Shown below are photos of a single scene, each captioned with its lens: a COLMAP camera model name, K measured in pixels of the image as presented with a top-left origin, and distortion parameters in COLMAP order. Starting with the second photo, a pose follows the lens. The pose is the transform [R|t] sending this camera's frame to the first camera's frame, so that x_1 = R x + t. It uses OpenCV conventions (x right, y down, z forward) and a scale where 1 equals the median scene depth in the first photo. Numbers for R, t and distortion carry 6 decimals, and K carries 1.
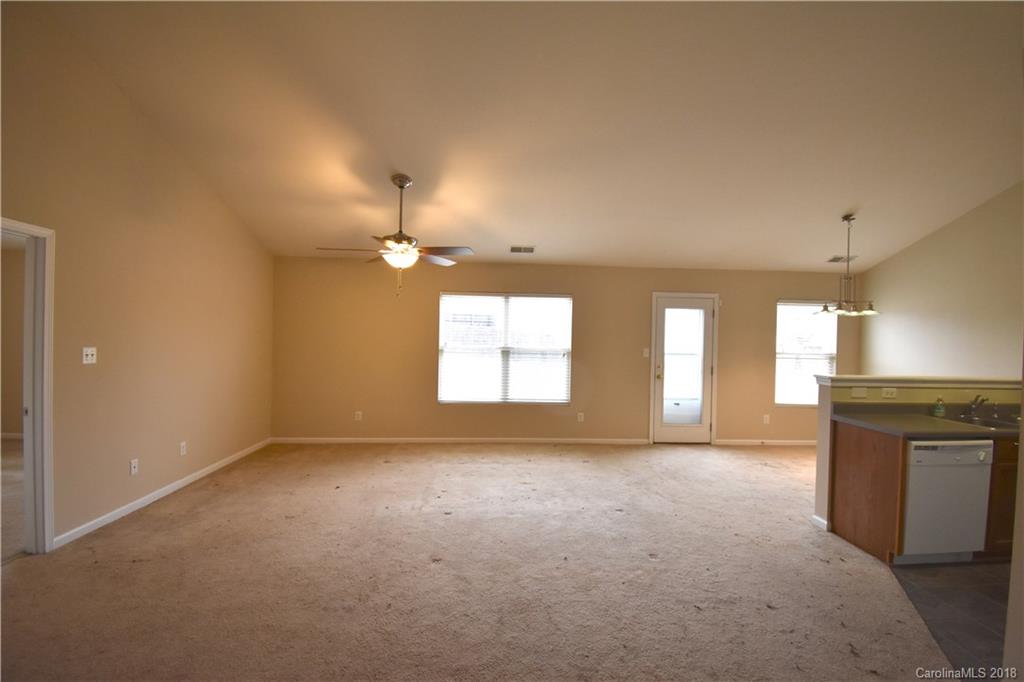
lens RADIAL K [[451.9, 0, 519.4], [0, 451.9, 341.9], [0, 0, 1]] dist [0.019630, -0.027159]
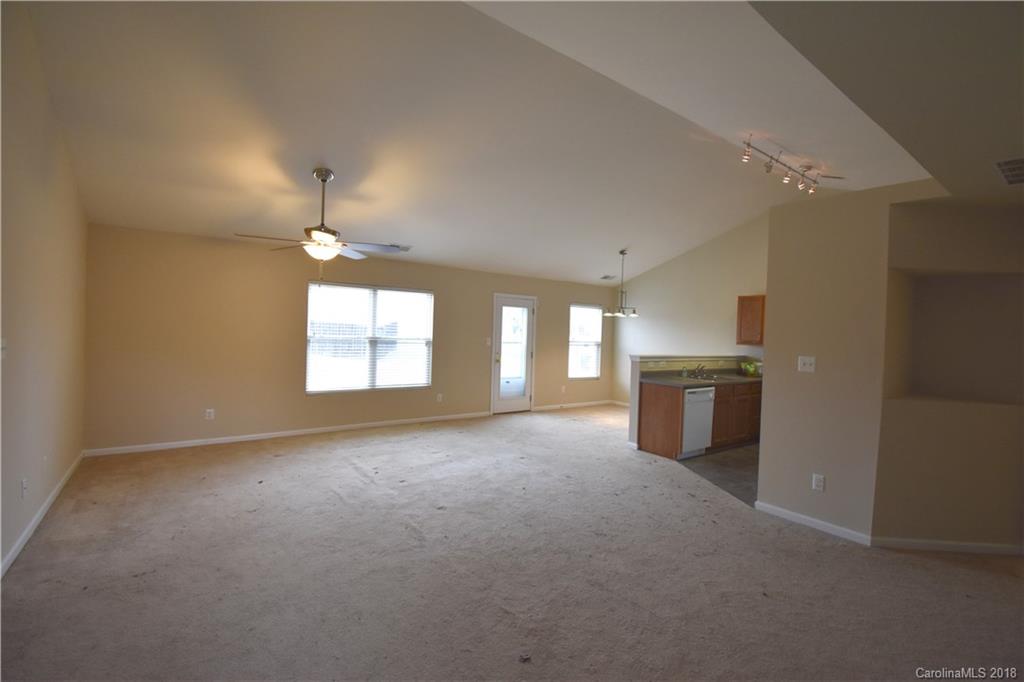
lens RADIAL K [[451.9, 0, 519.4], [0, 451.9, 341.9], [0, 0, 1]] dist [0.019630, -0.027159]
pose [[0.838168, -0.005293, 0.545386, -0.397487], [-0.008088, 0.999722, 0.022133, -0.004363], [-0.545352, -0.022962, 0.837893, -0.092996]]
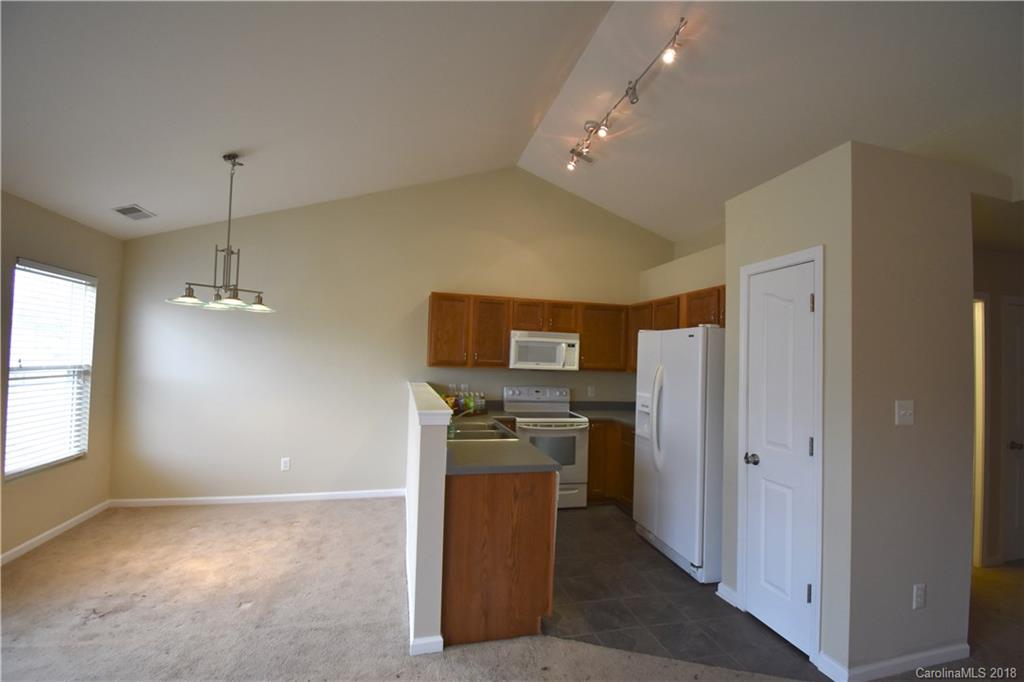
lens RADIAL K [[451.9, 0, 519.4], [0, 451.9, 341.9], [0, 0, 1]] dist [0.019630, -0.027159]
pose [[-0.190443, 0.008848, 0.981658, 0.012396], [-0.021979, 0.999670, -0.013274, -0.011817], [-0.981452, -0.024103, -0.190186, 0.713201]]
